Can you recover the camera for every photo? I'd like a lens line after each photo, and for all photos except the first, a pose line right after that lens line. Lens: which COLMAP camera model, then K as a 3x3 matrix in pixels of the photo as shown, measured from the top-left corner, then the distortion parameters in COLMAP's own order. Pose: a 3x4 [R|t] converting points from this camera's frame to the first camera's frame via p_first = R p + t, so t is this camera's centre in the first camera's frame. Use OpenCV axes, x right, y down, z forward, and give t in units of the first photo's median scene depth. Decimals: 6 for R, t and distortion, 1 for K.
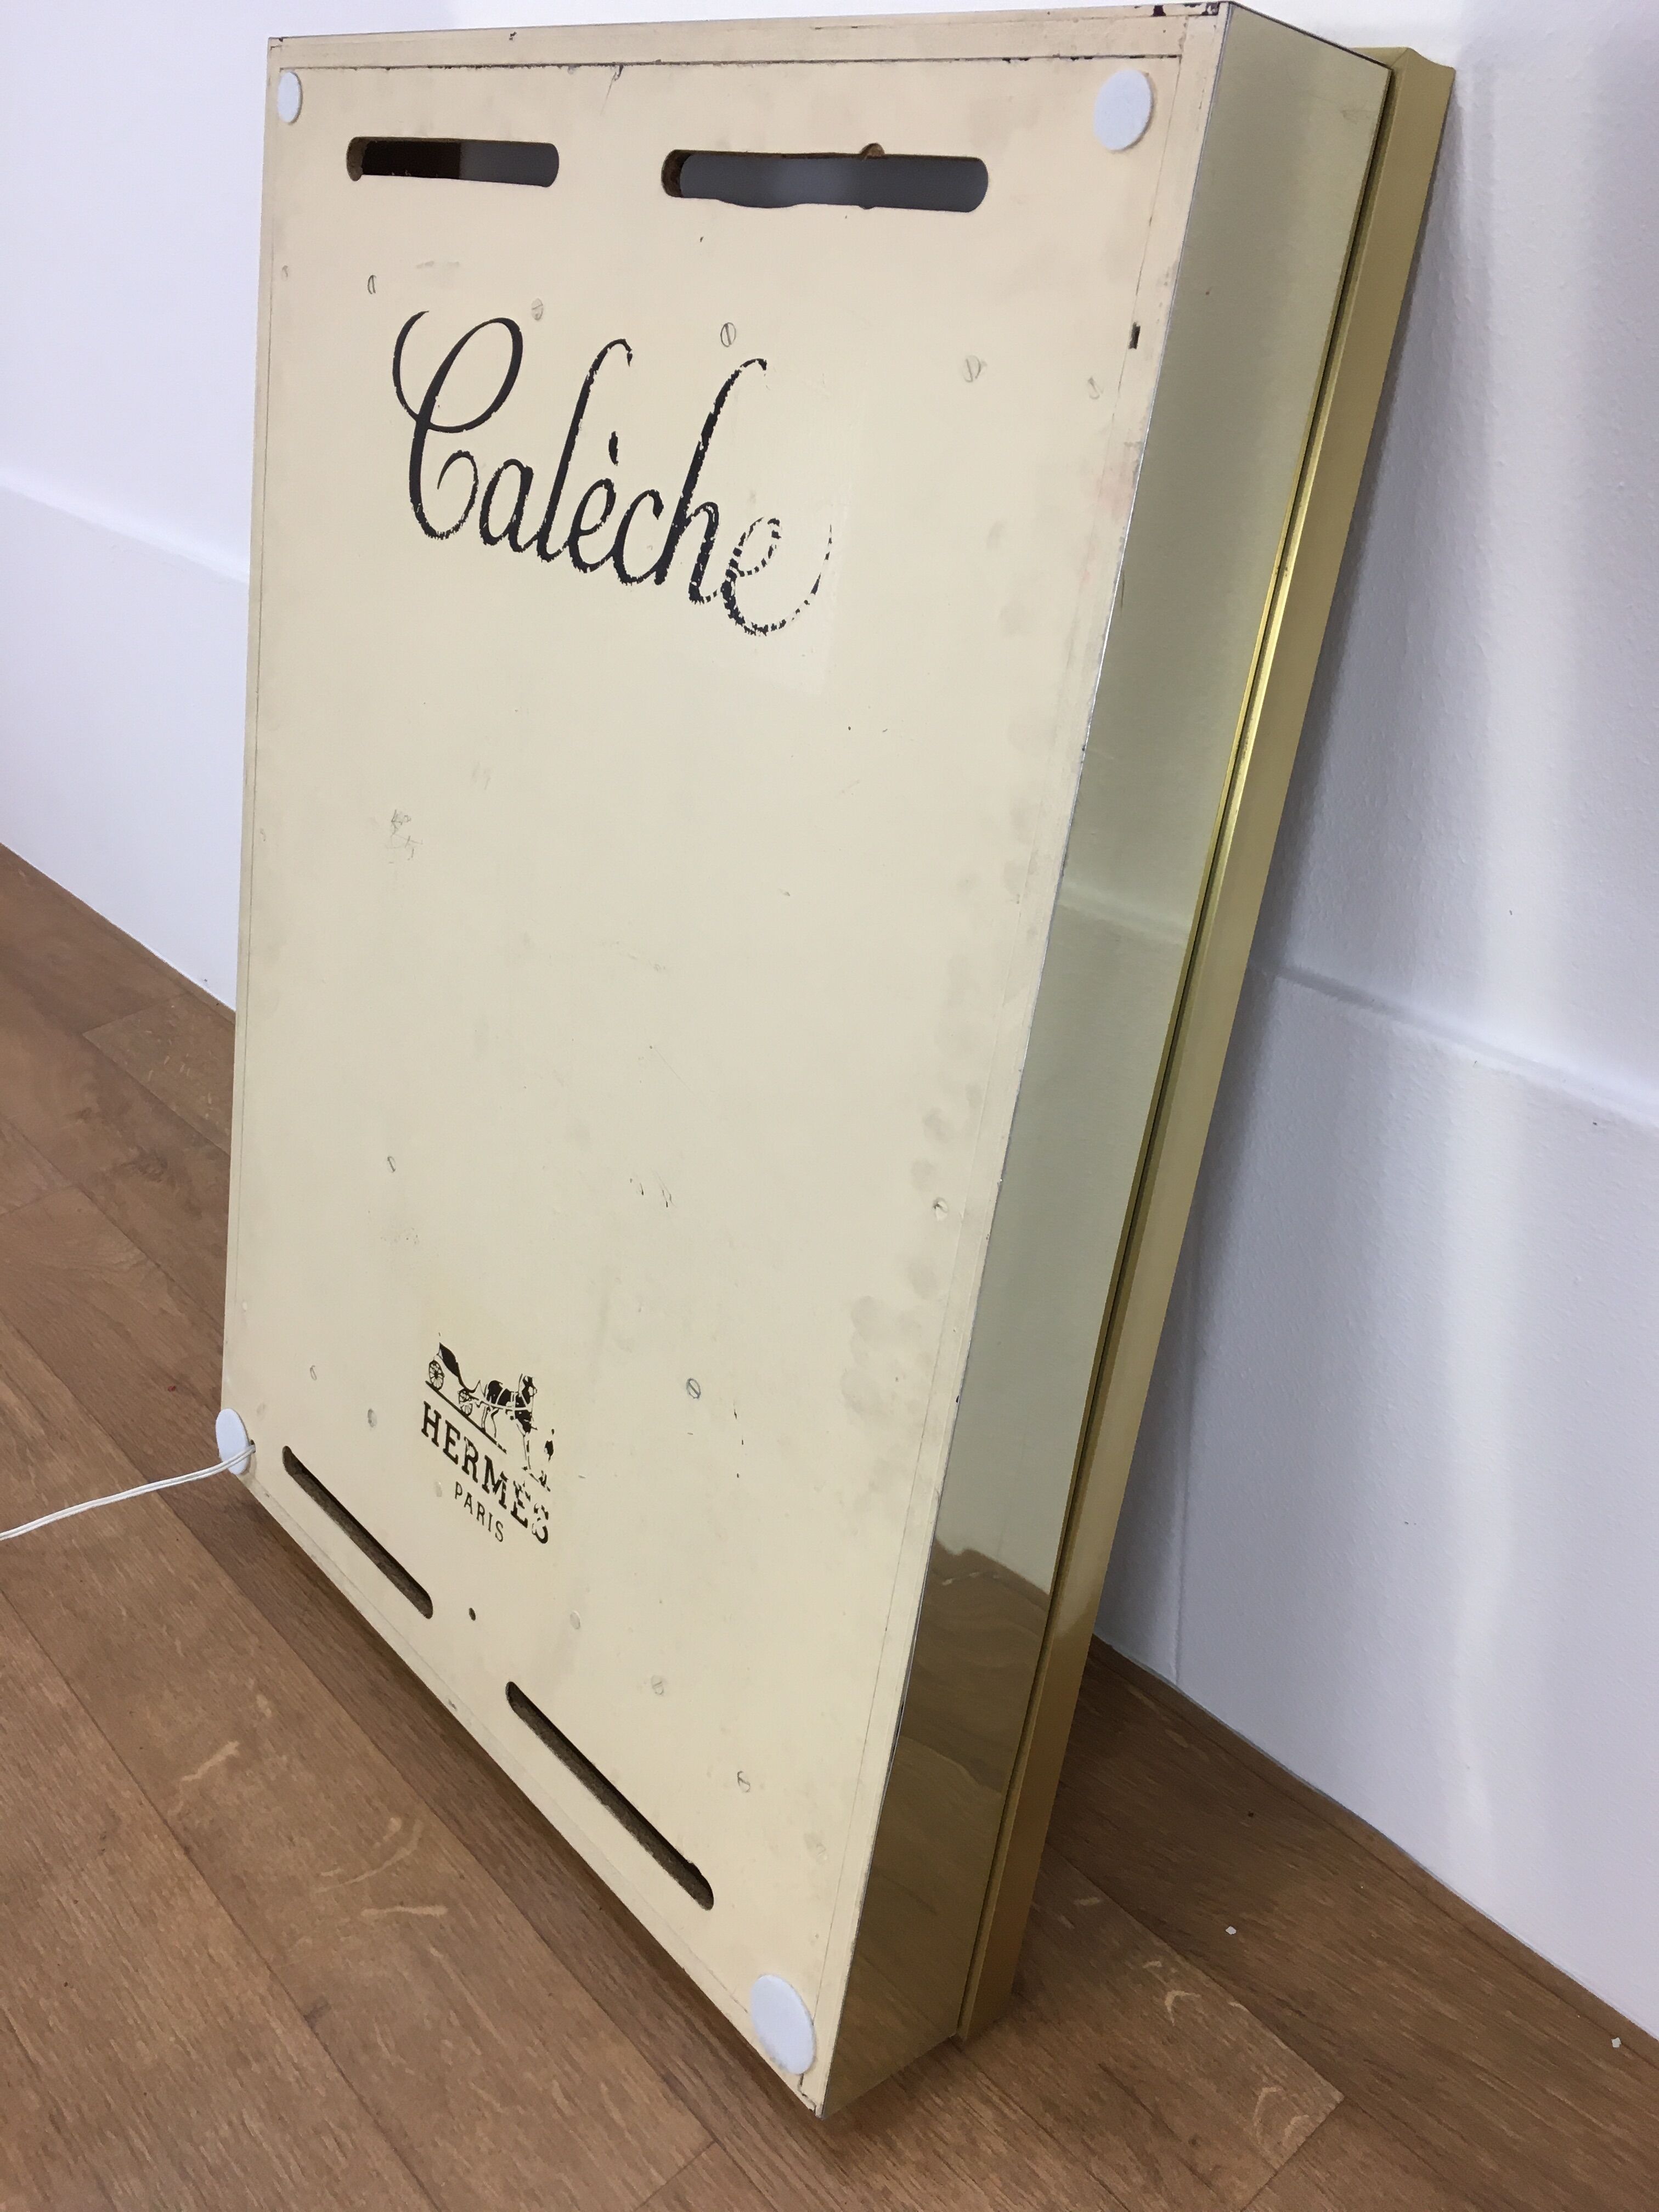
lens RADIAL K [[1907.0, 0, 817.9], [0, 1907.0, 1114.6], [0, 0, 1]] dist [0.078318, -0.126140]
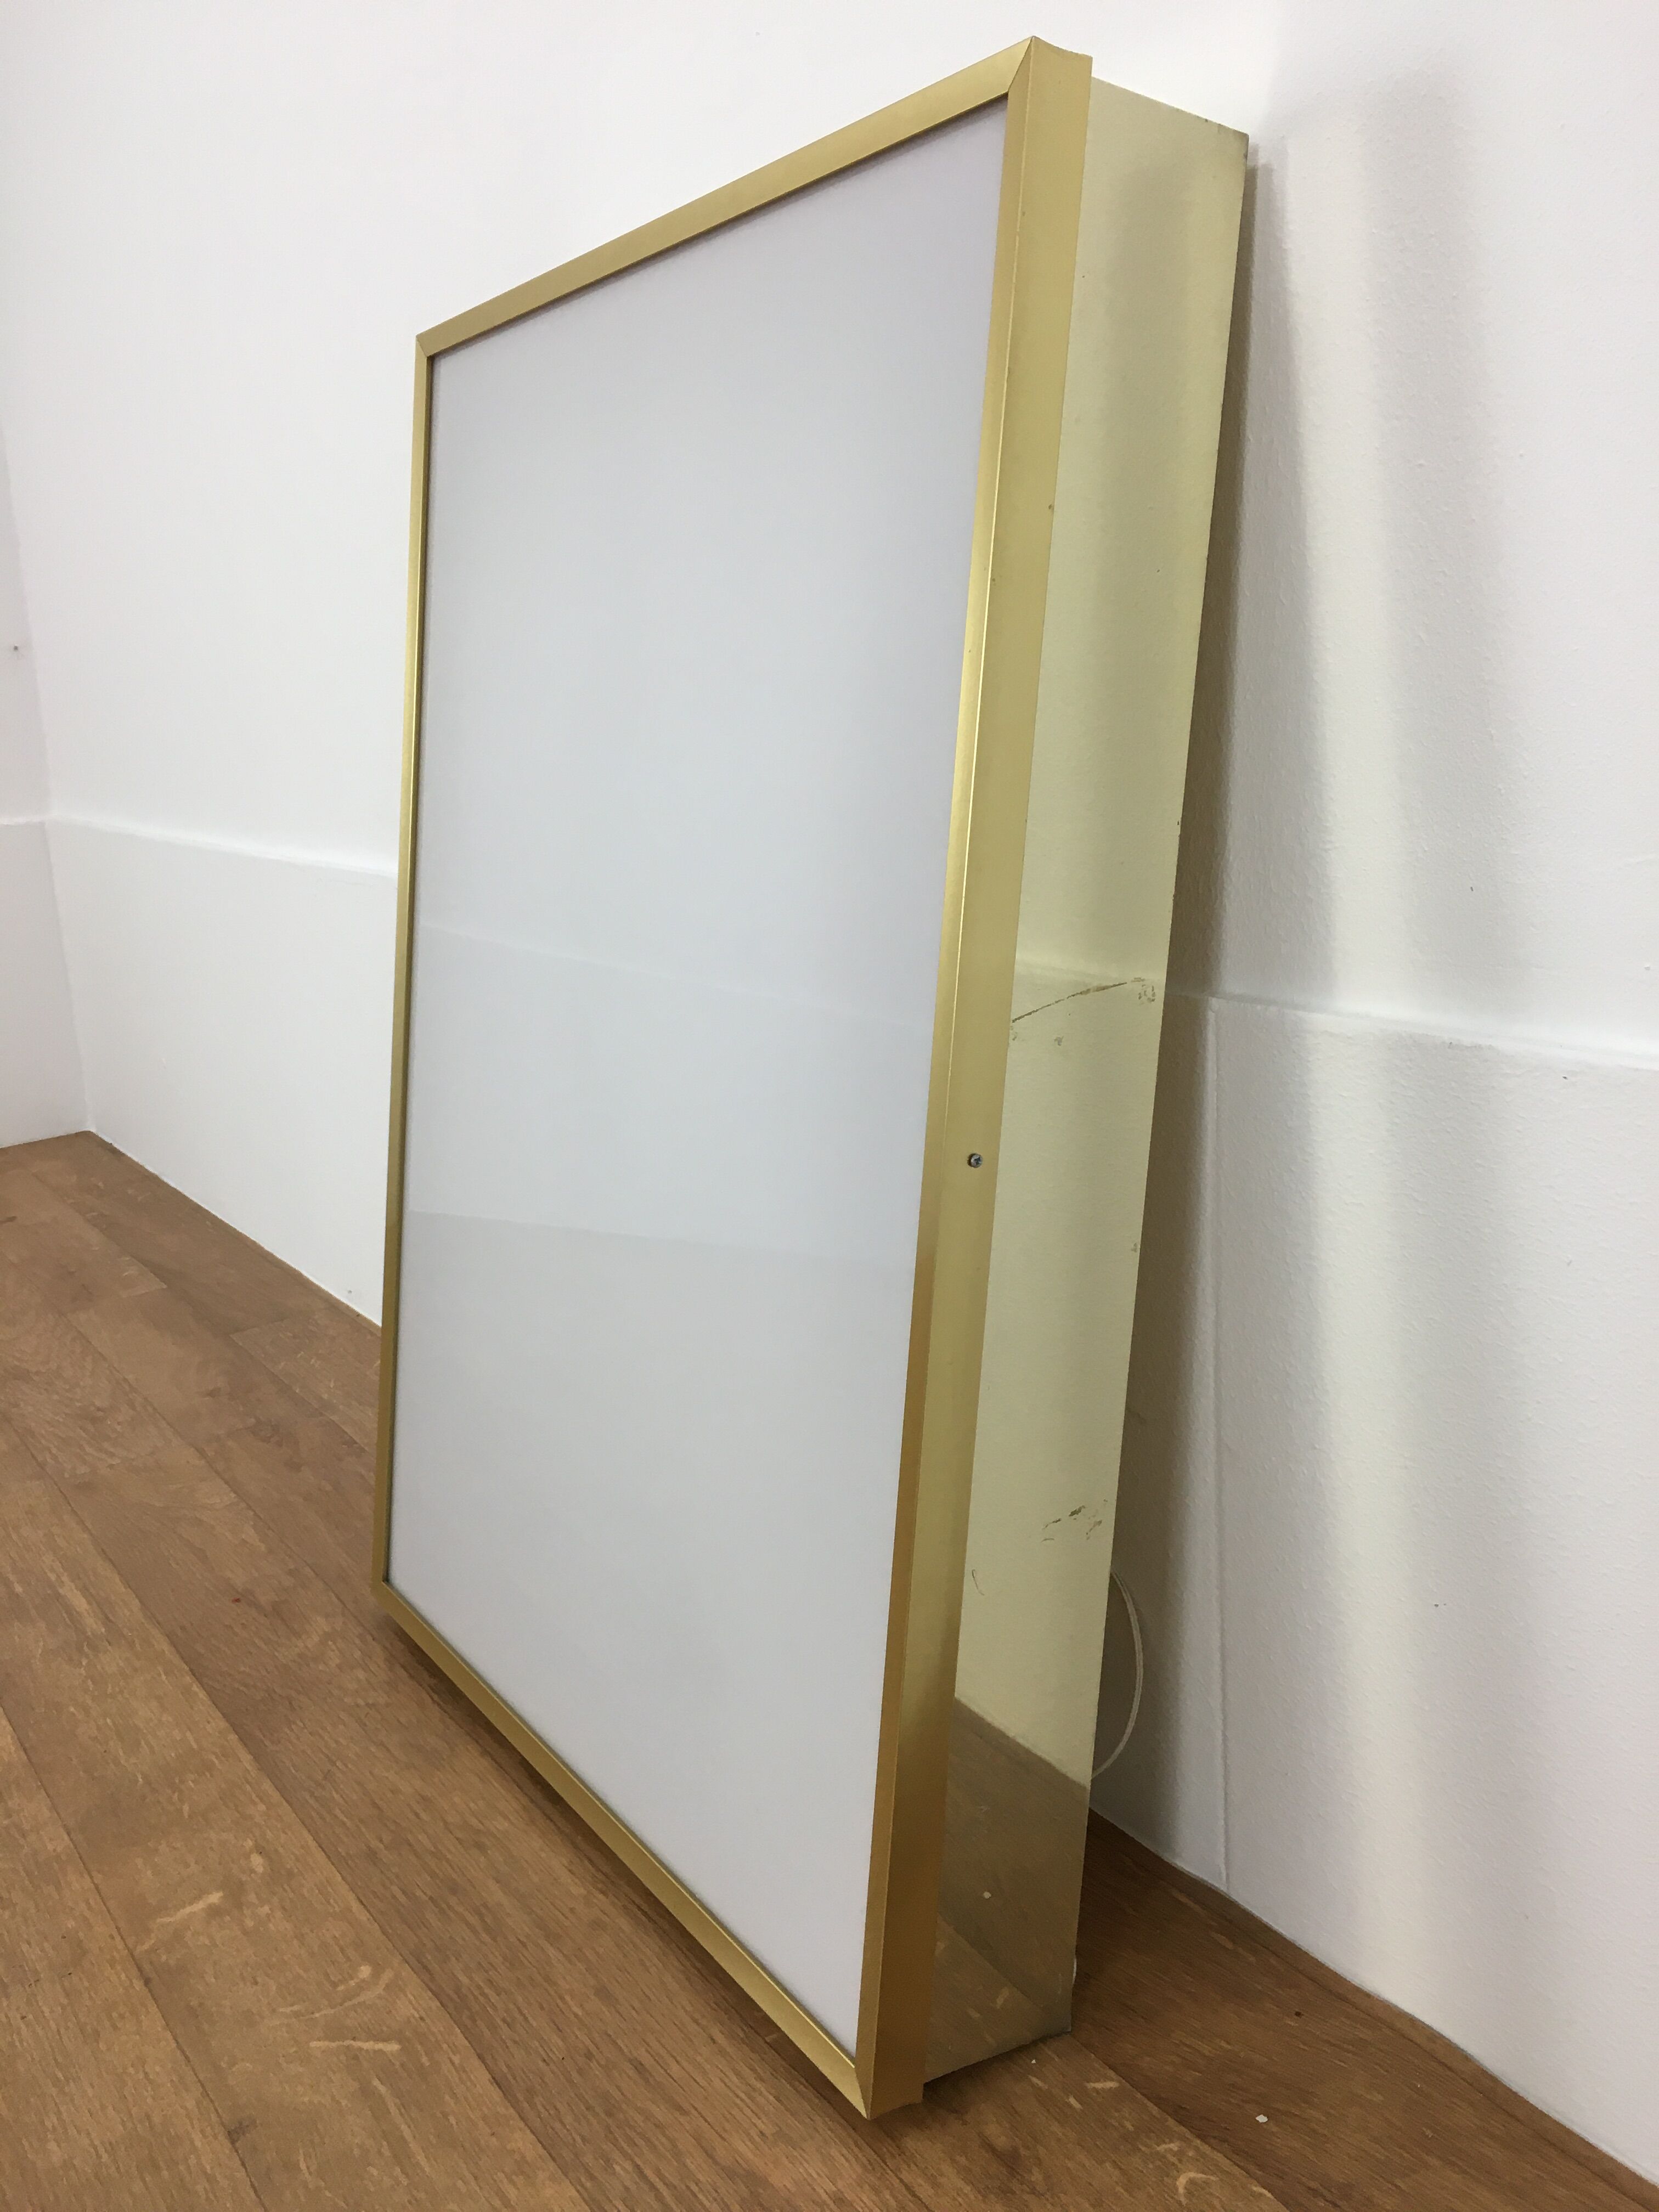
lens RADIAL K [[1907.0, 0, 817.0], [0, 1907.0, 1113.5], [0, 0, 1]] dist [0.078318, -0.126140]
pose [[0.992745, 0.028008, -0.116935, 0.097022], [-0.062204, 0.951878, -0.300099, 0.247151], [0.102903, 0.305195, 0.946714, 0.015982]]
